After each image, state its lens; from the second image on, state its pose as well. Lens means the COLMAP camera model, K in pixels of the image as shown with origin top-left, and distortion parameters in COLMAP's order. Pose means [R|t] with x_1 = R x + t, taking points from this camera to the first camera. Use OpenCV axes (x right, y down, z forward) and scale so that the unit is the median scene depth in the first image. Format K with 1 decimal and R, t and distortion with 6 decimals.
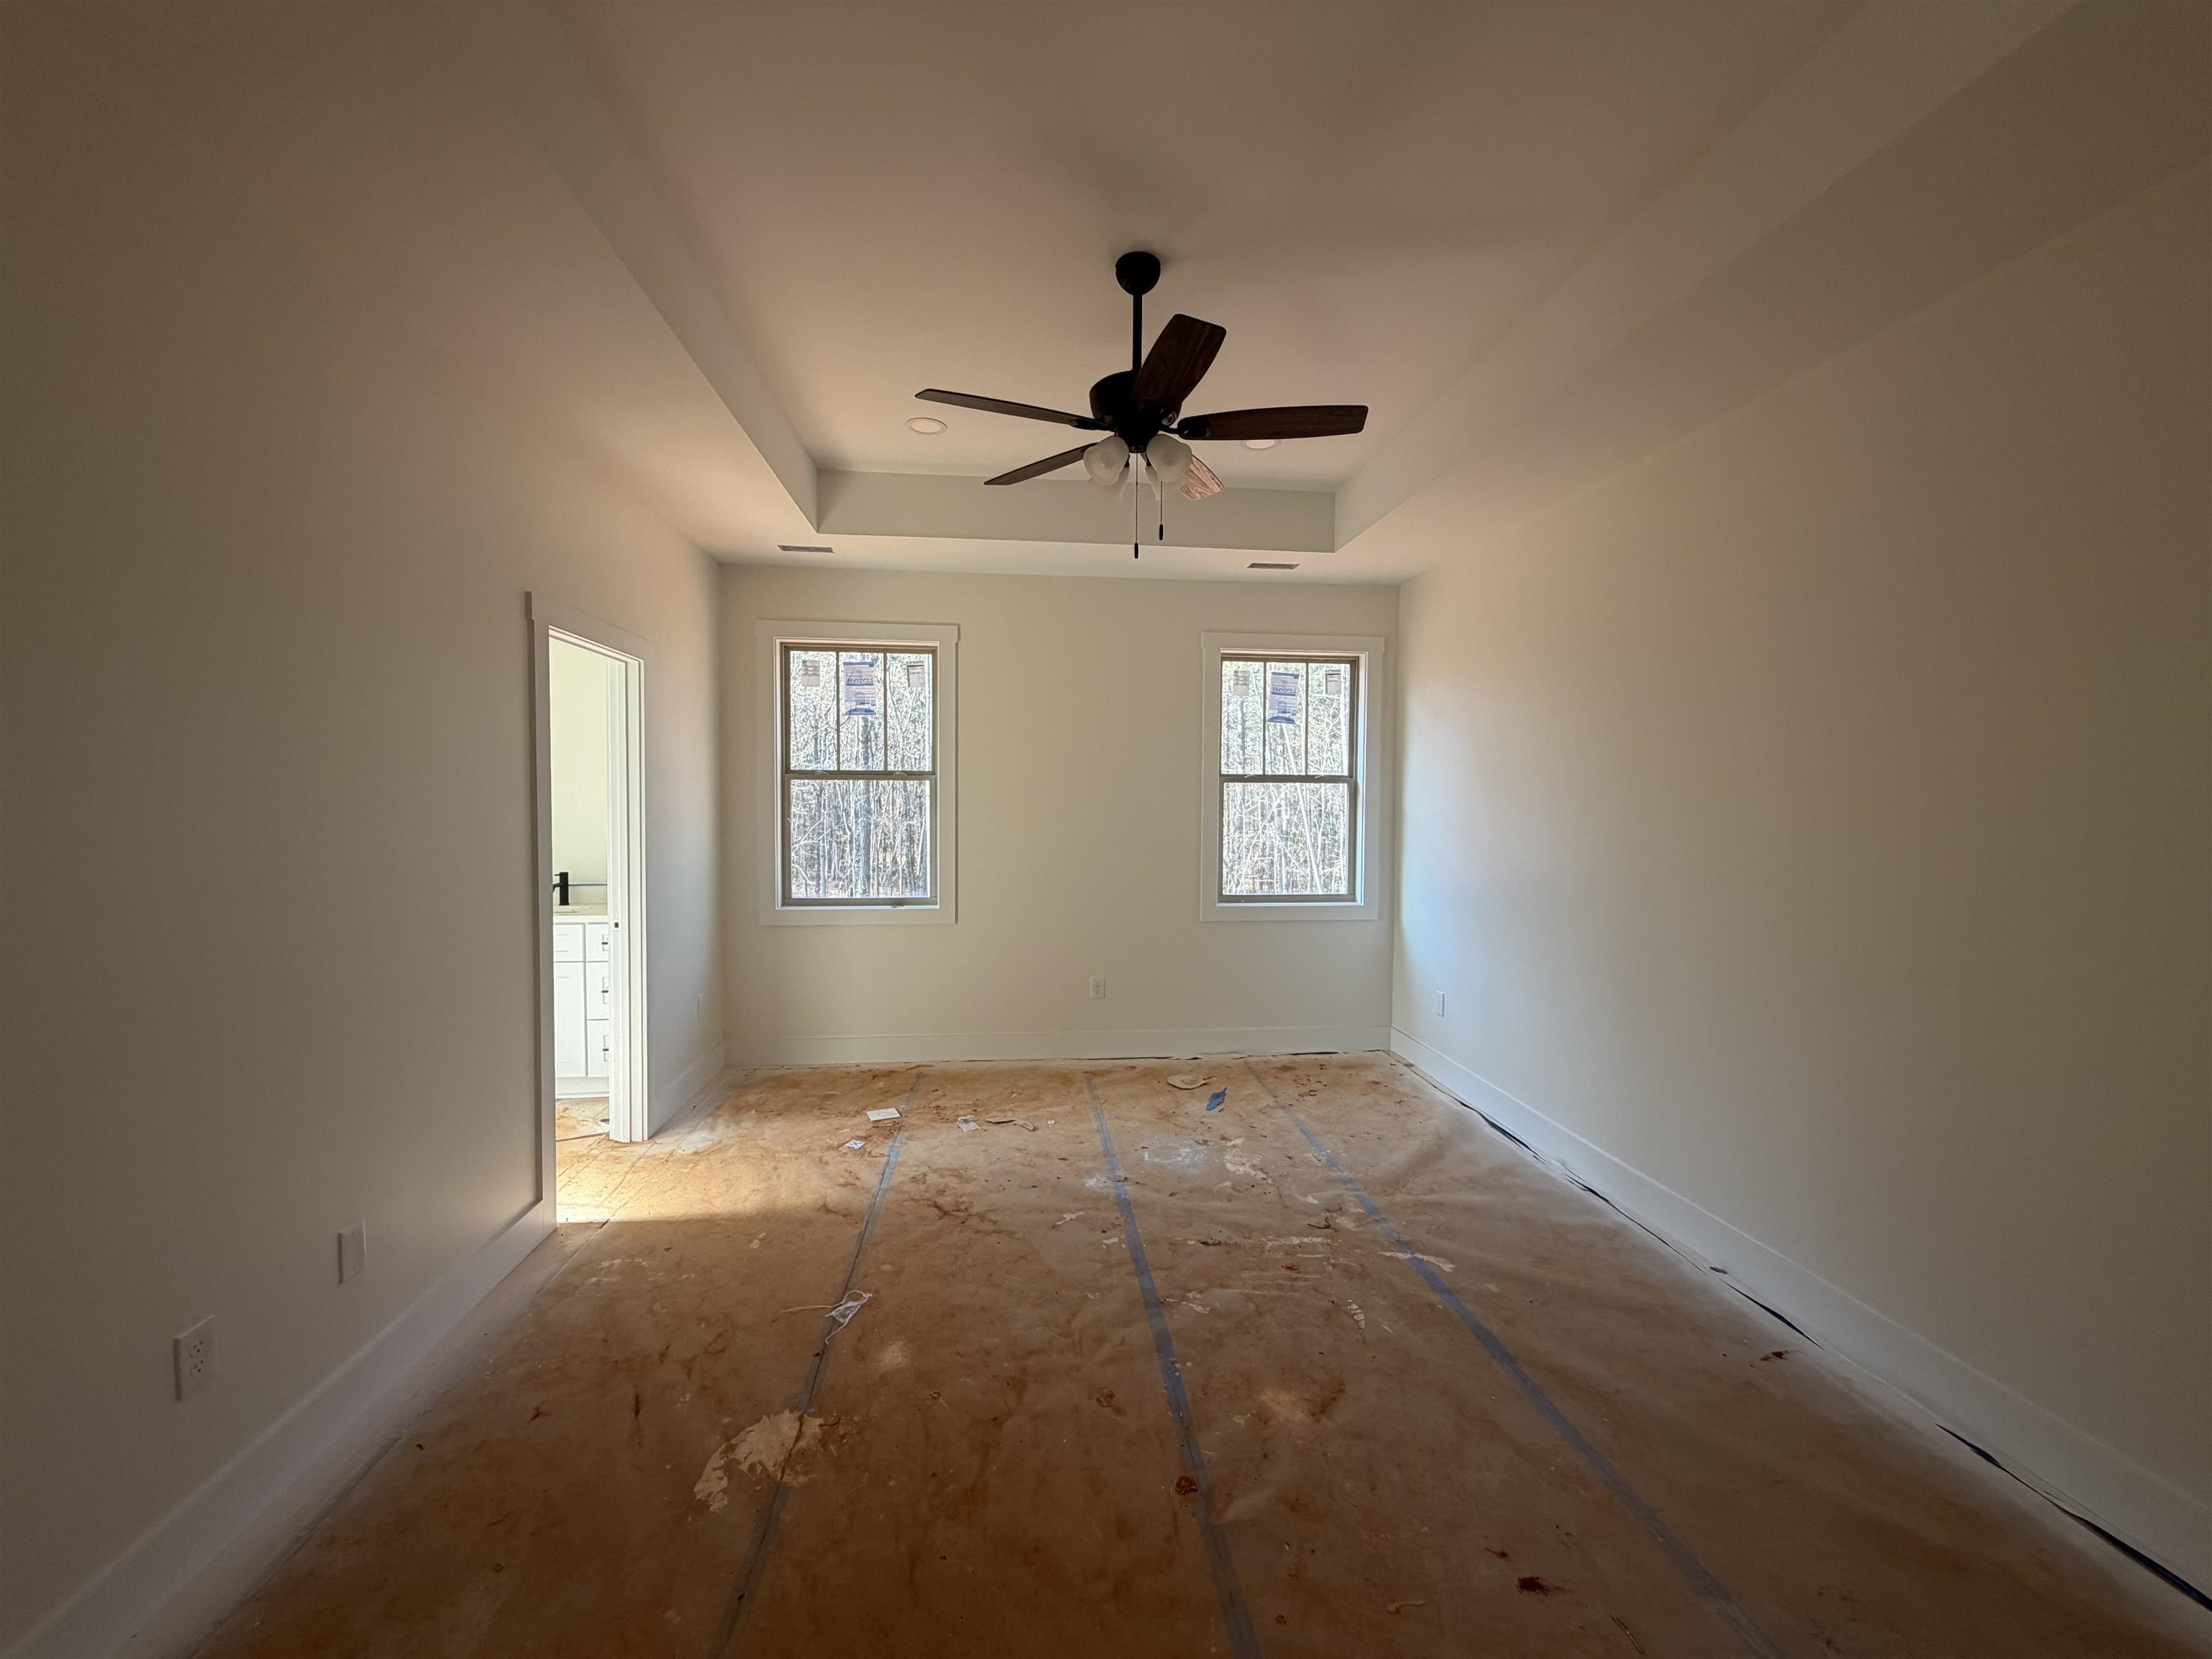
lens RADIAL K [[878.4, 0, 1098.5], [0, 878.4, 830.7], [0, 0, 1]] dist [0.000471, -0.000154]
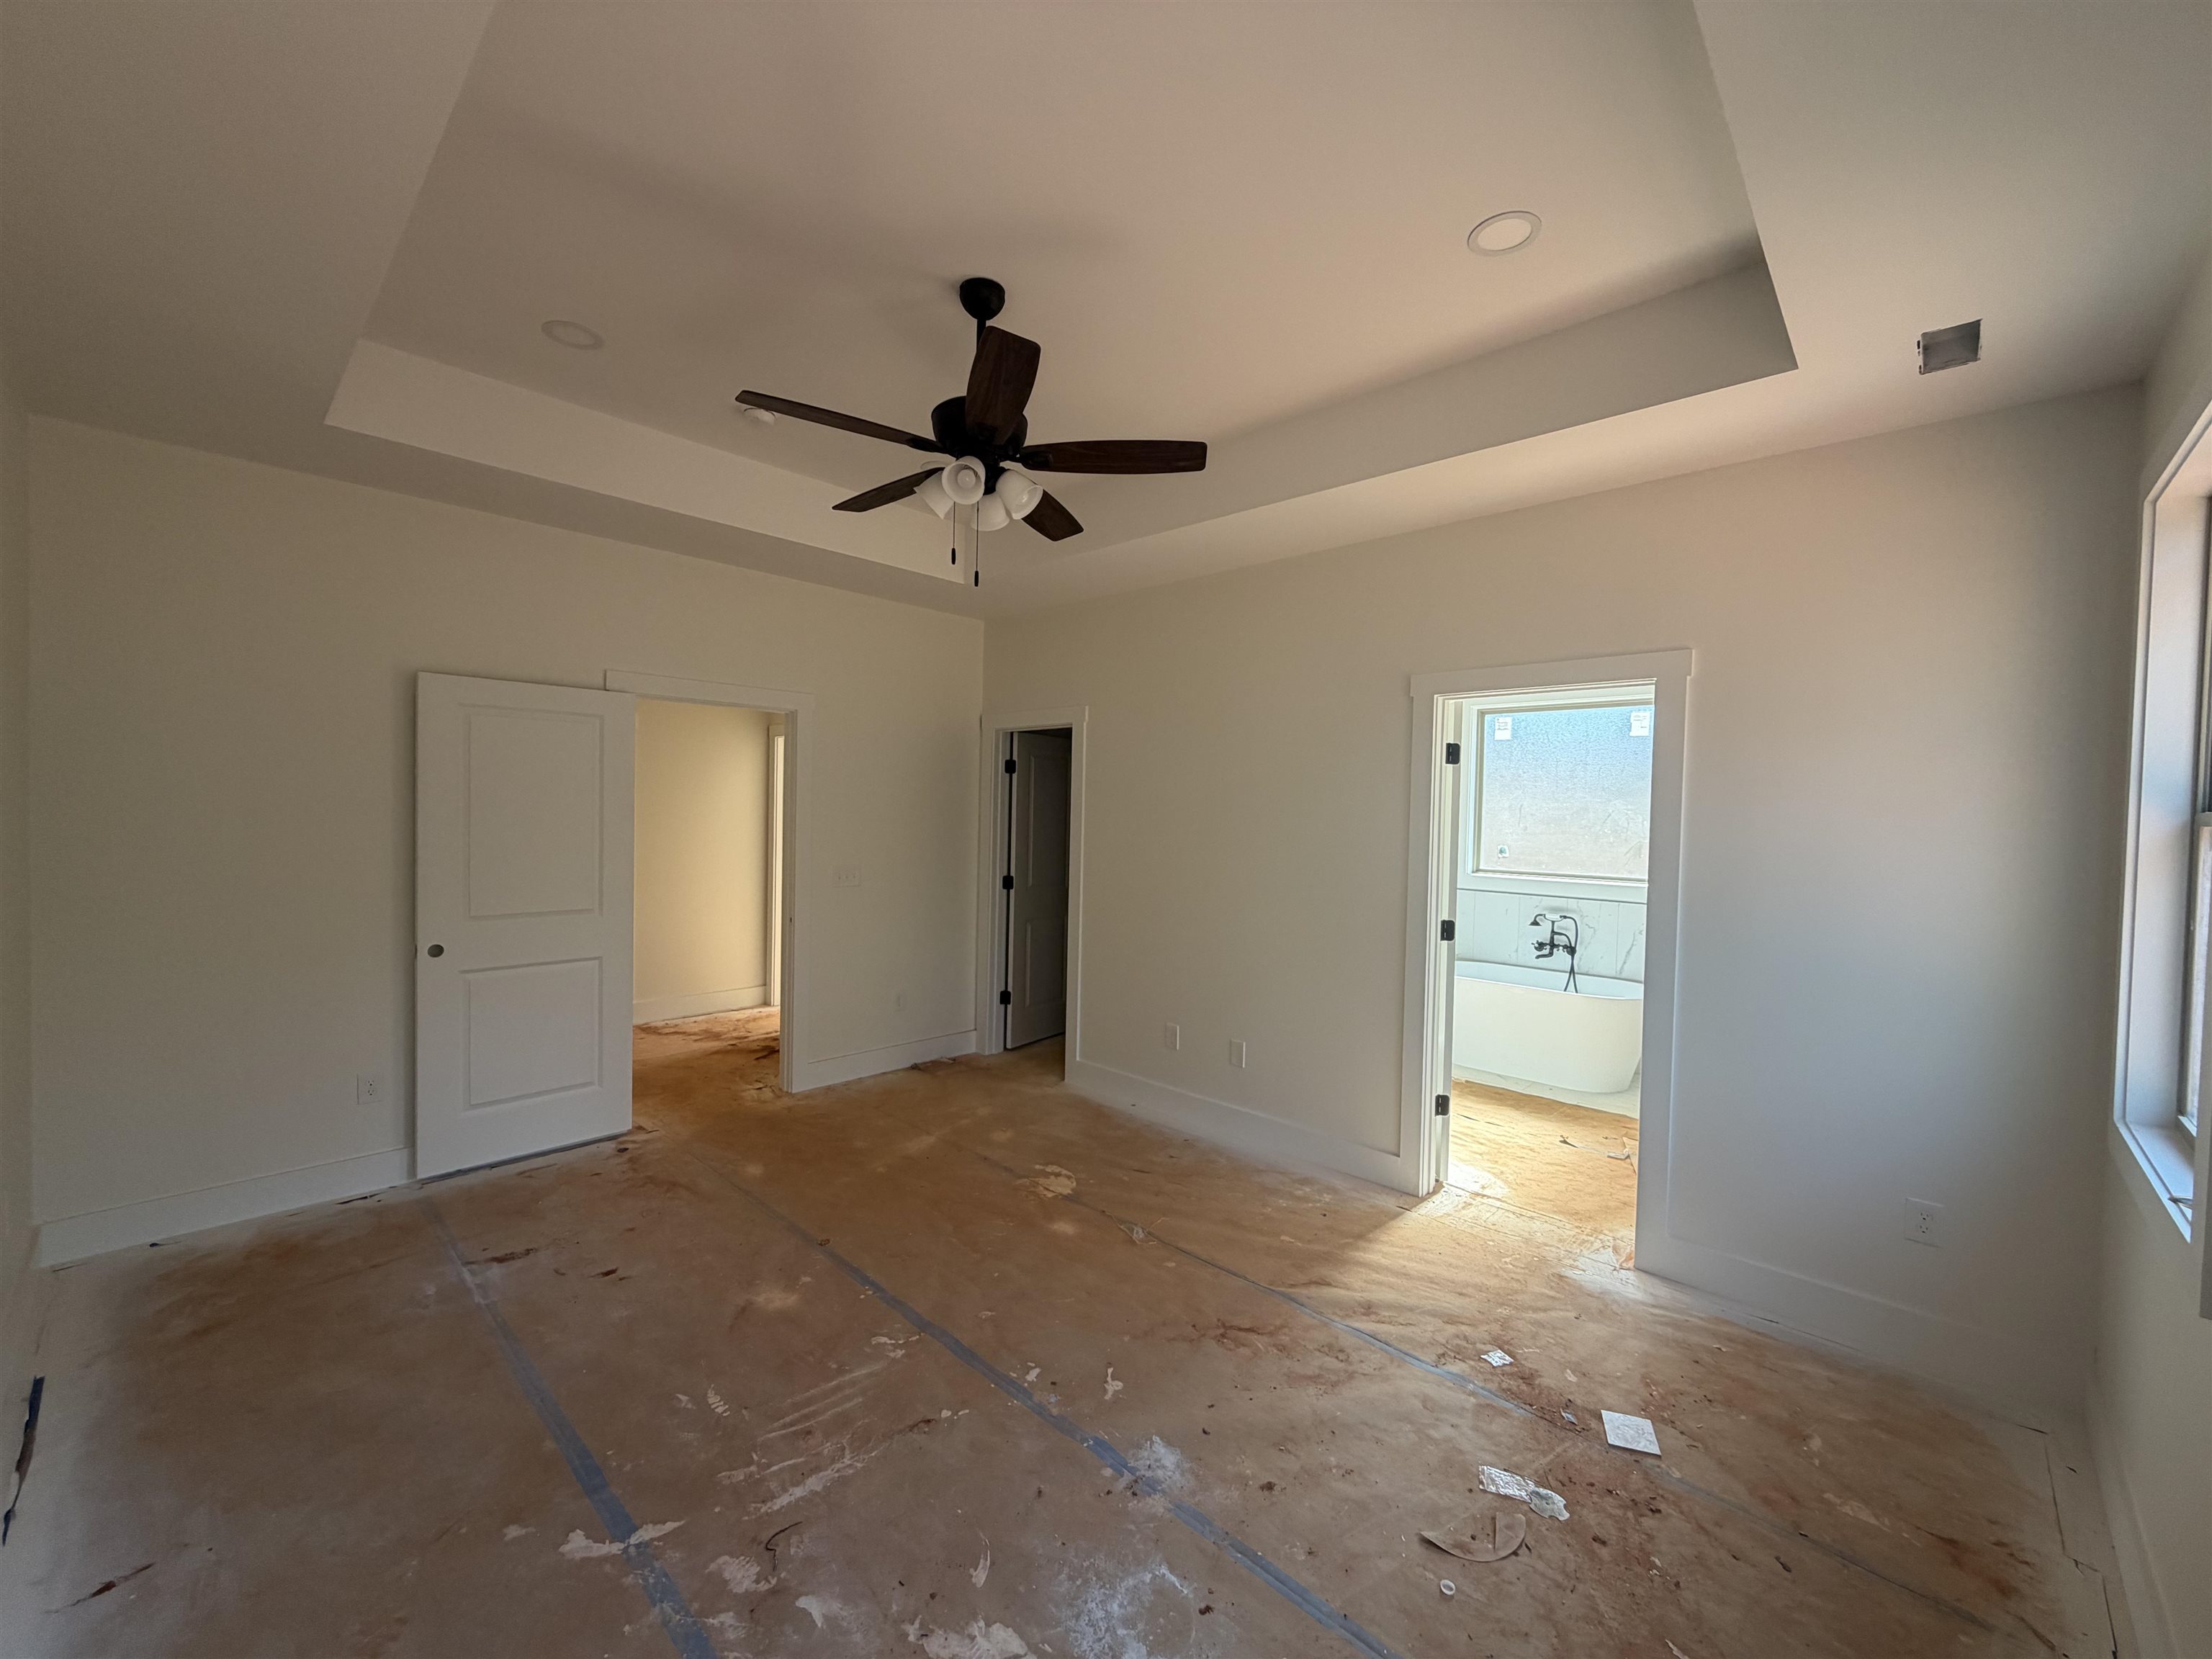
lens RADIAL K [[878.4, 0, 1098.5], [0, 878.4, 830.7], [0, 0, 1]] dist [0.000471, -0.000154]
pose [[-0.761524, -0.009590, -0.648066, 0.425646], [-0.053620, 0.997395, 0.048248, -0.067685], [0.645915, 0.071491, -0.760054, 1.377268]]
